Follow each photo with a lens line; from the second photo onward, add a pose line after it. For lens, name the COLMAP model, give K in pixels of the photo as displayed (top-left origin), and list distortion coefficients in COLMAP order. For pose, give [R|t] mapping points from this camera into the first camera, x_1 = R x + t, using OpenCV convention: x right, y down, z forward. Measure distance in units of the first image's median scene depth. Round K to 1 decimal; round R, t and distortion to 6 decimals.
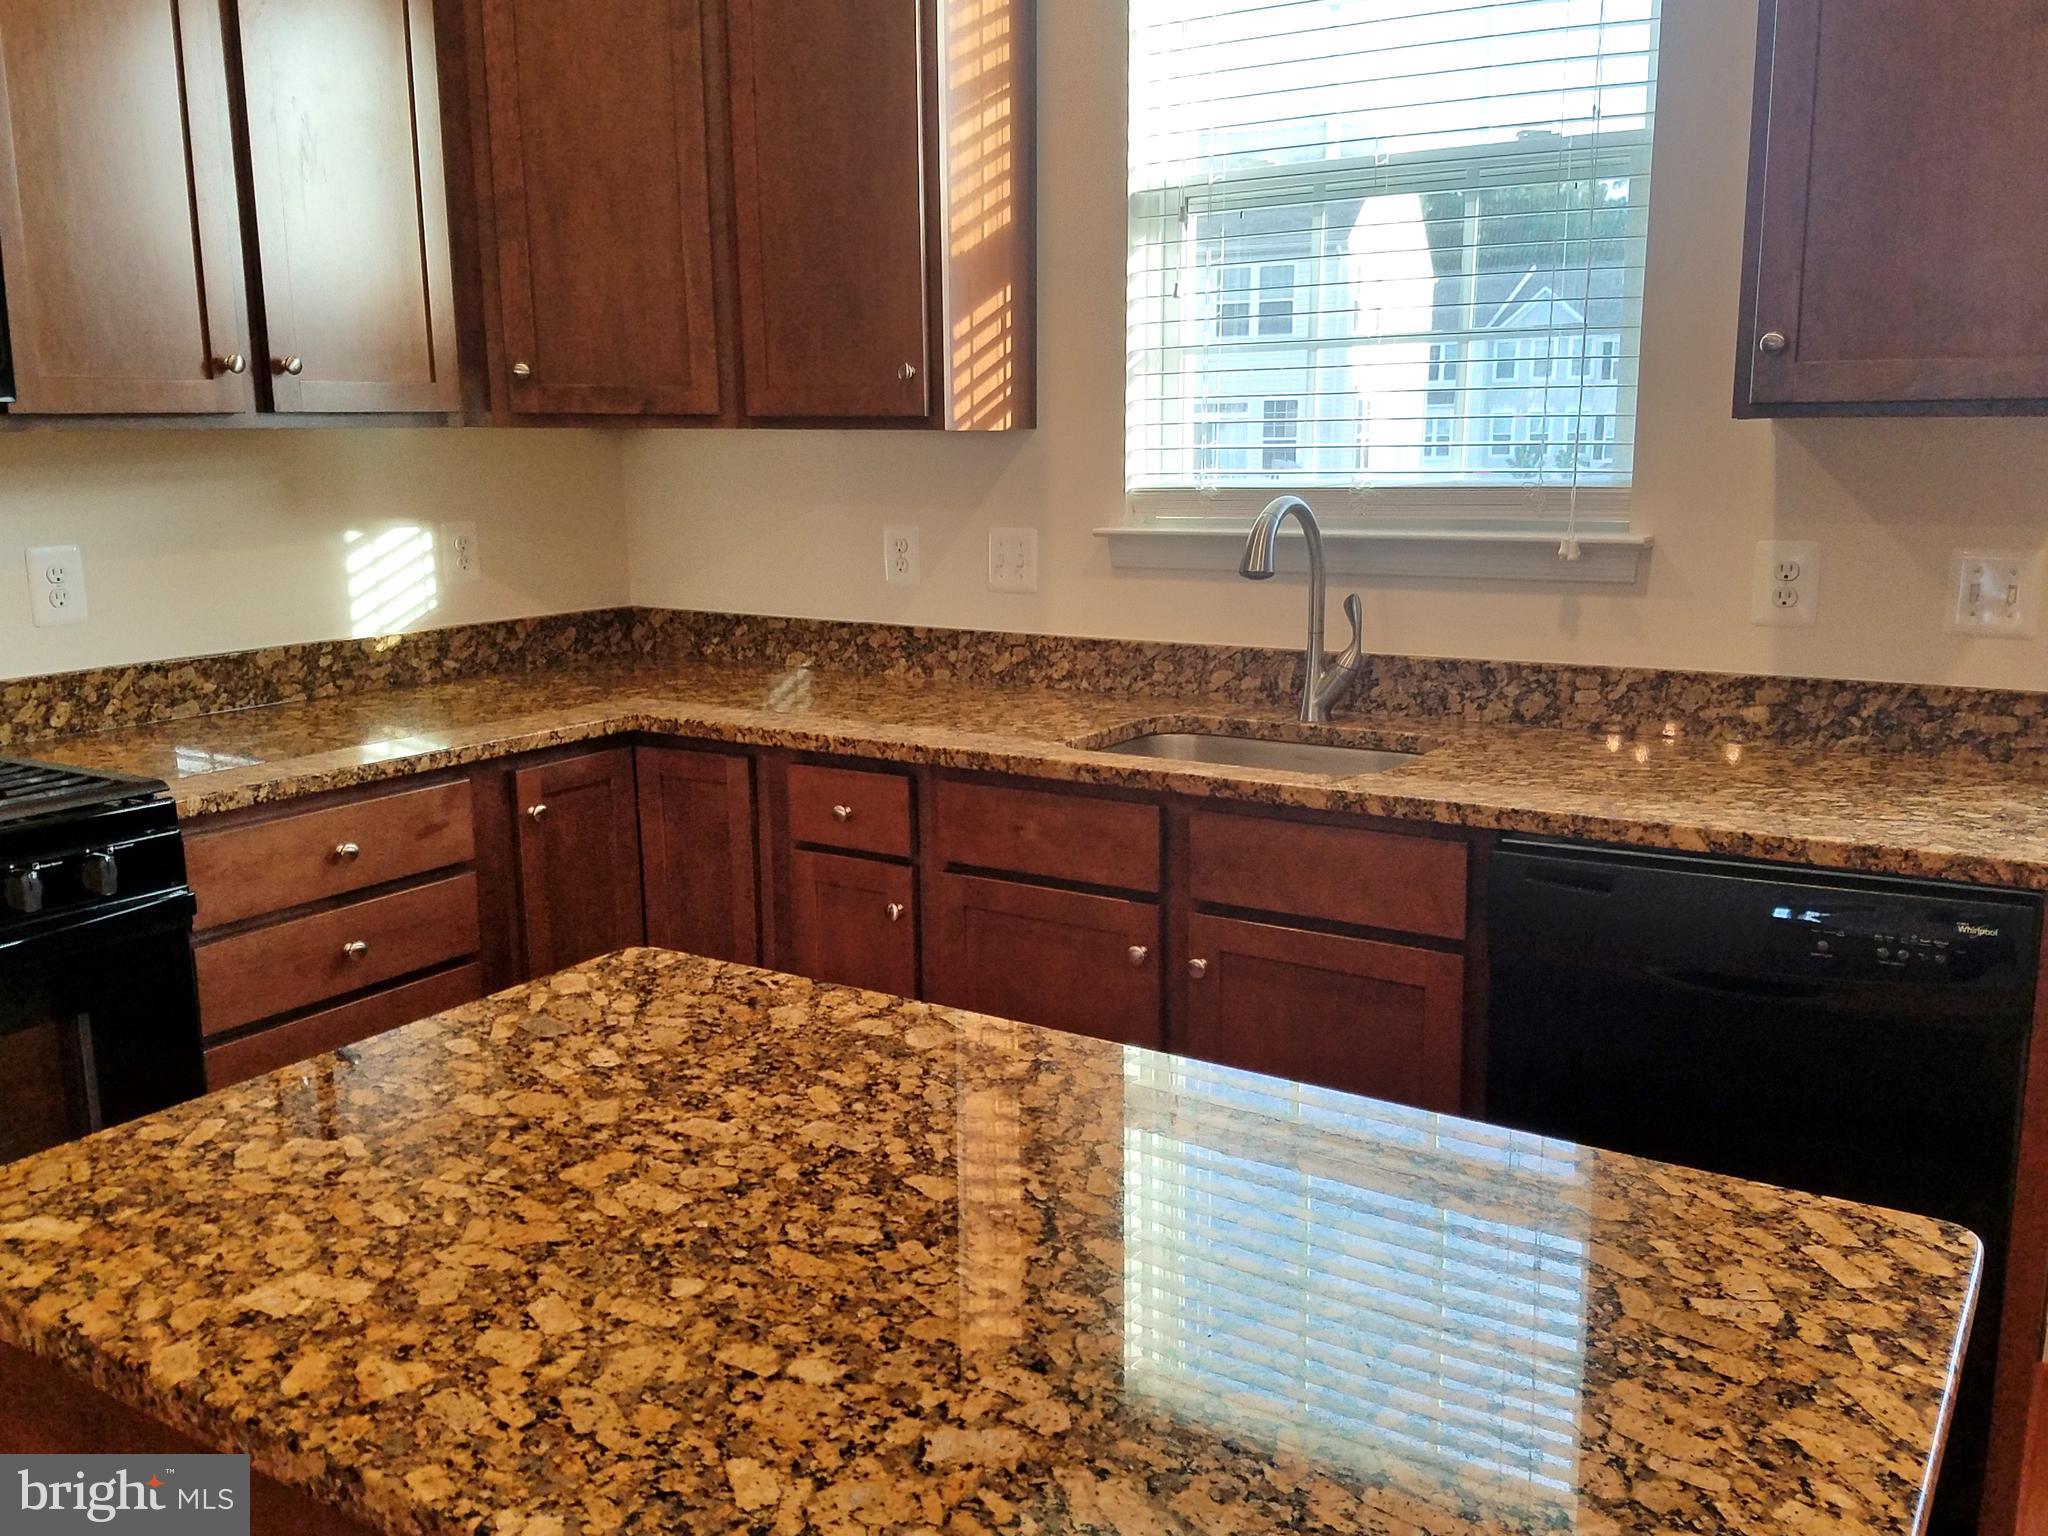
lens RADIAL K [[1712.1, 0, 1003.0], [0, 1712.1, 763.7], [0, 0, 1]] dist [0.195213, -0.330474]
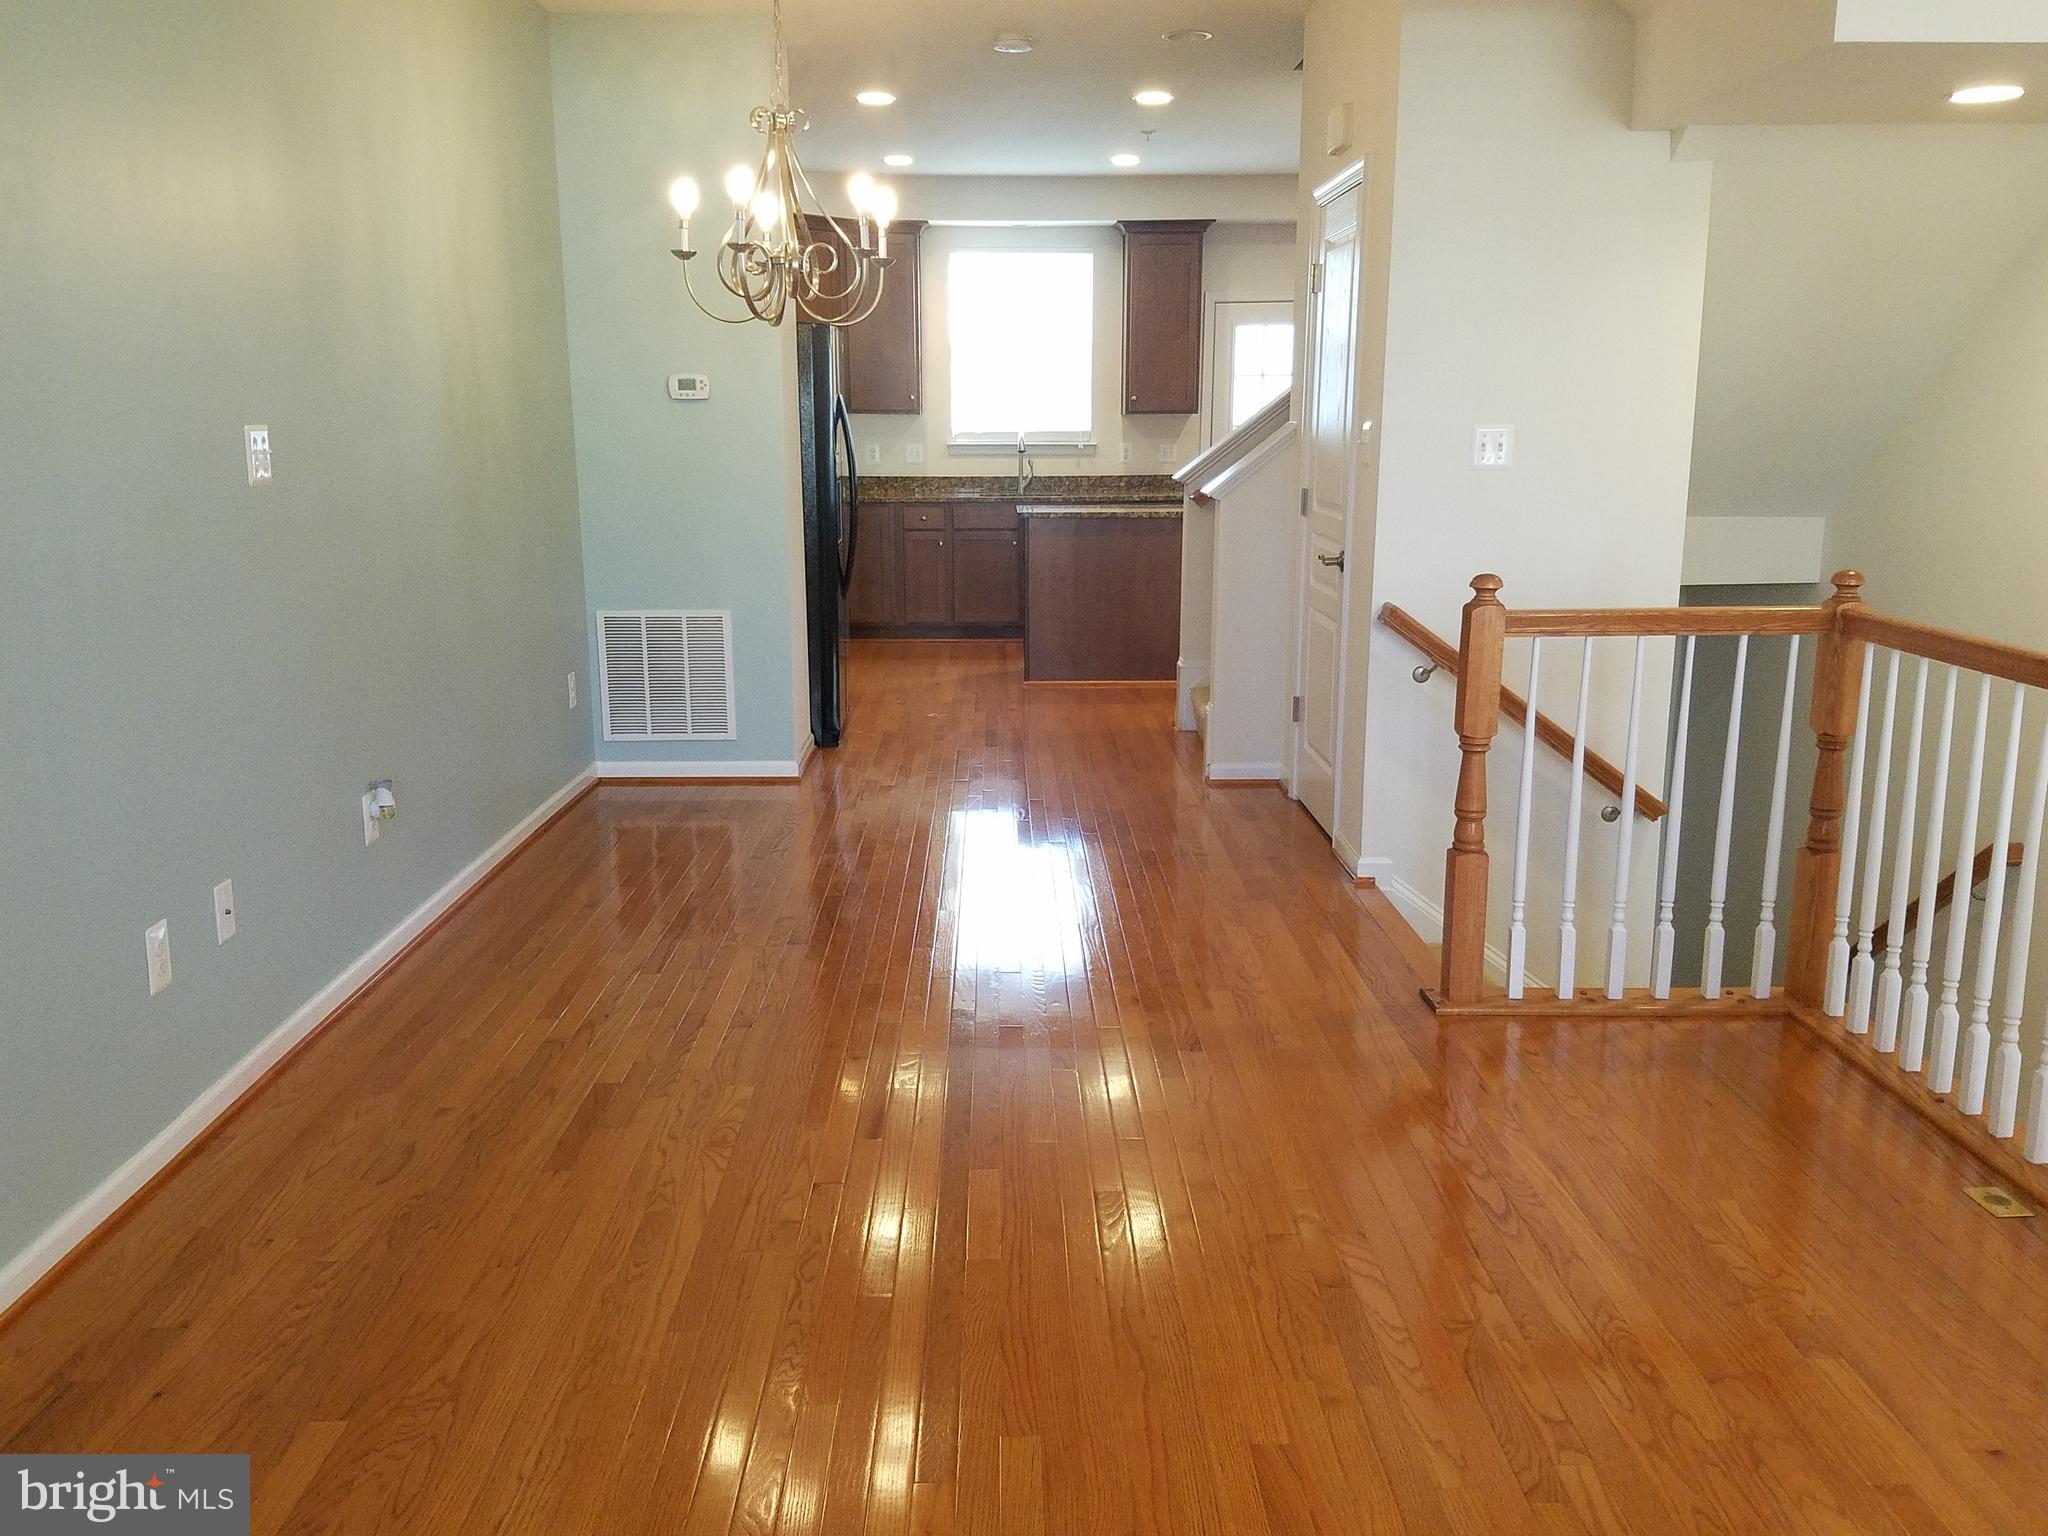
lens RADIAL K [[1712.1, 0, 1013.4], [0, 1712.1, 774.7], [0, 0, 1]] dist [0.195213, -0.330474]
pose [[0.827772, -0.104581, 0.551232, -2.182985], [0.099917, 0.994247, 0.038587, 0.487287], [-0.552096, 0.023136, 0.833459, -2.343725]]
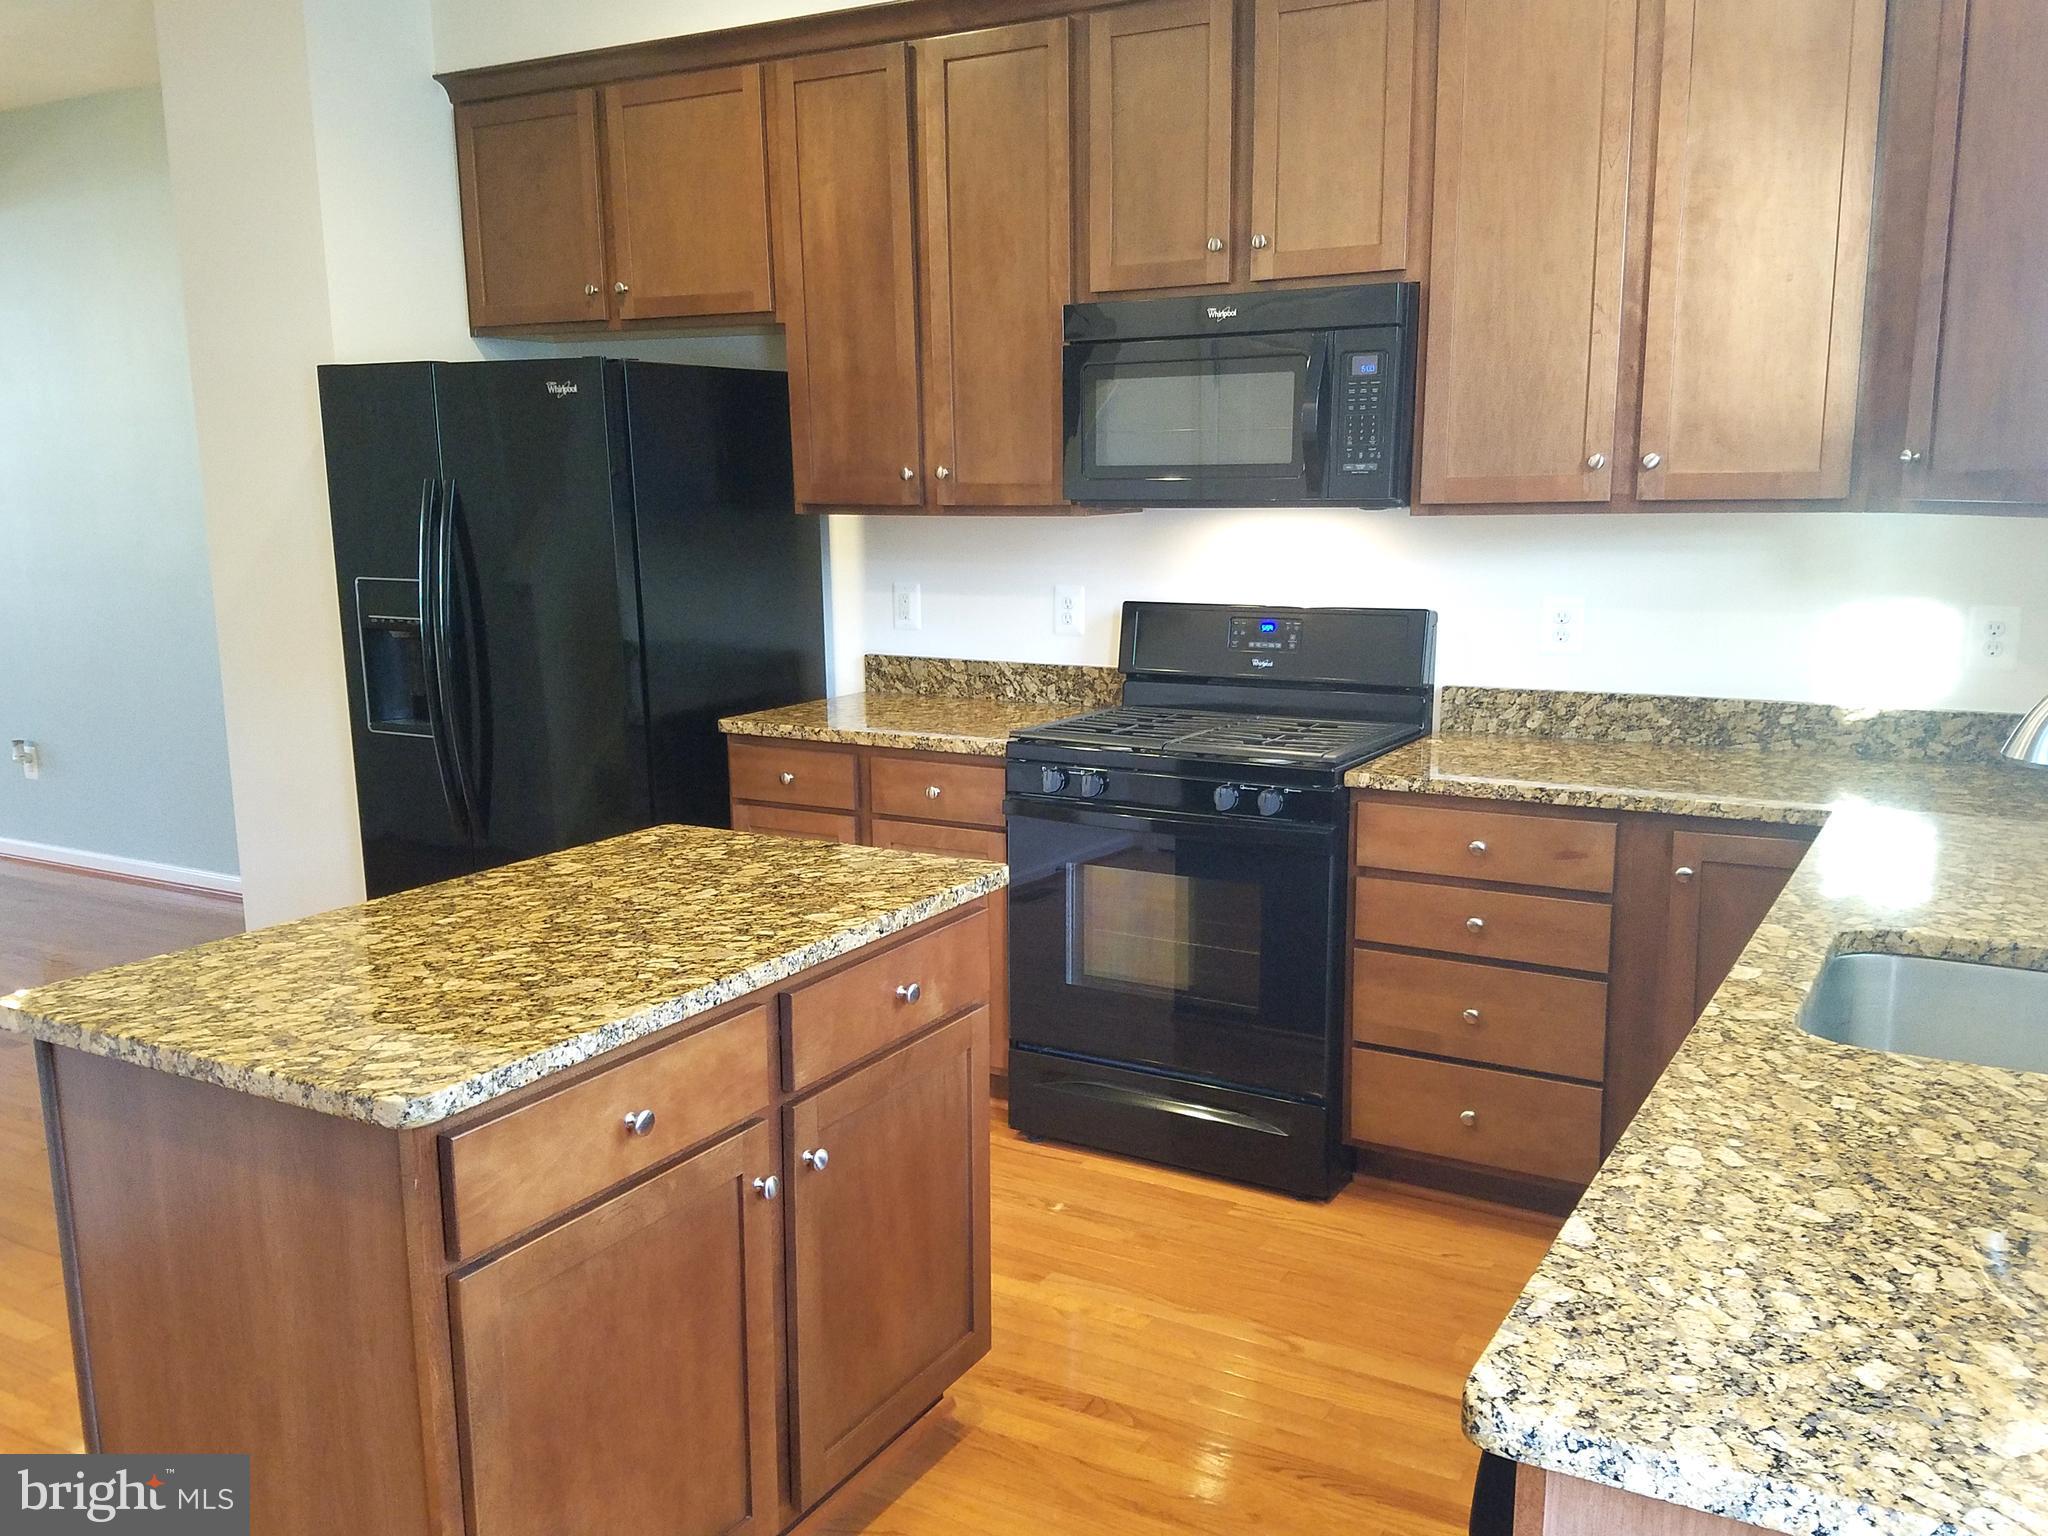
lens RADIAL K [[1712.1, 0, 1050.0], [0, 1712.1, 809.1], [0, 0, 1]] dist [0.195213, -0.330474]
pose [[0.059376, 0.201387, -0.977710, 0.710128], [-0.184082, 0.964850, 0.187559, -0.132222], [0.981116, 0.168843, 0.094361, 0.473366]]
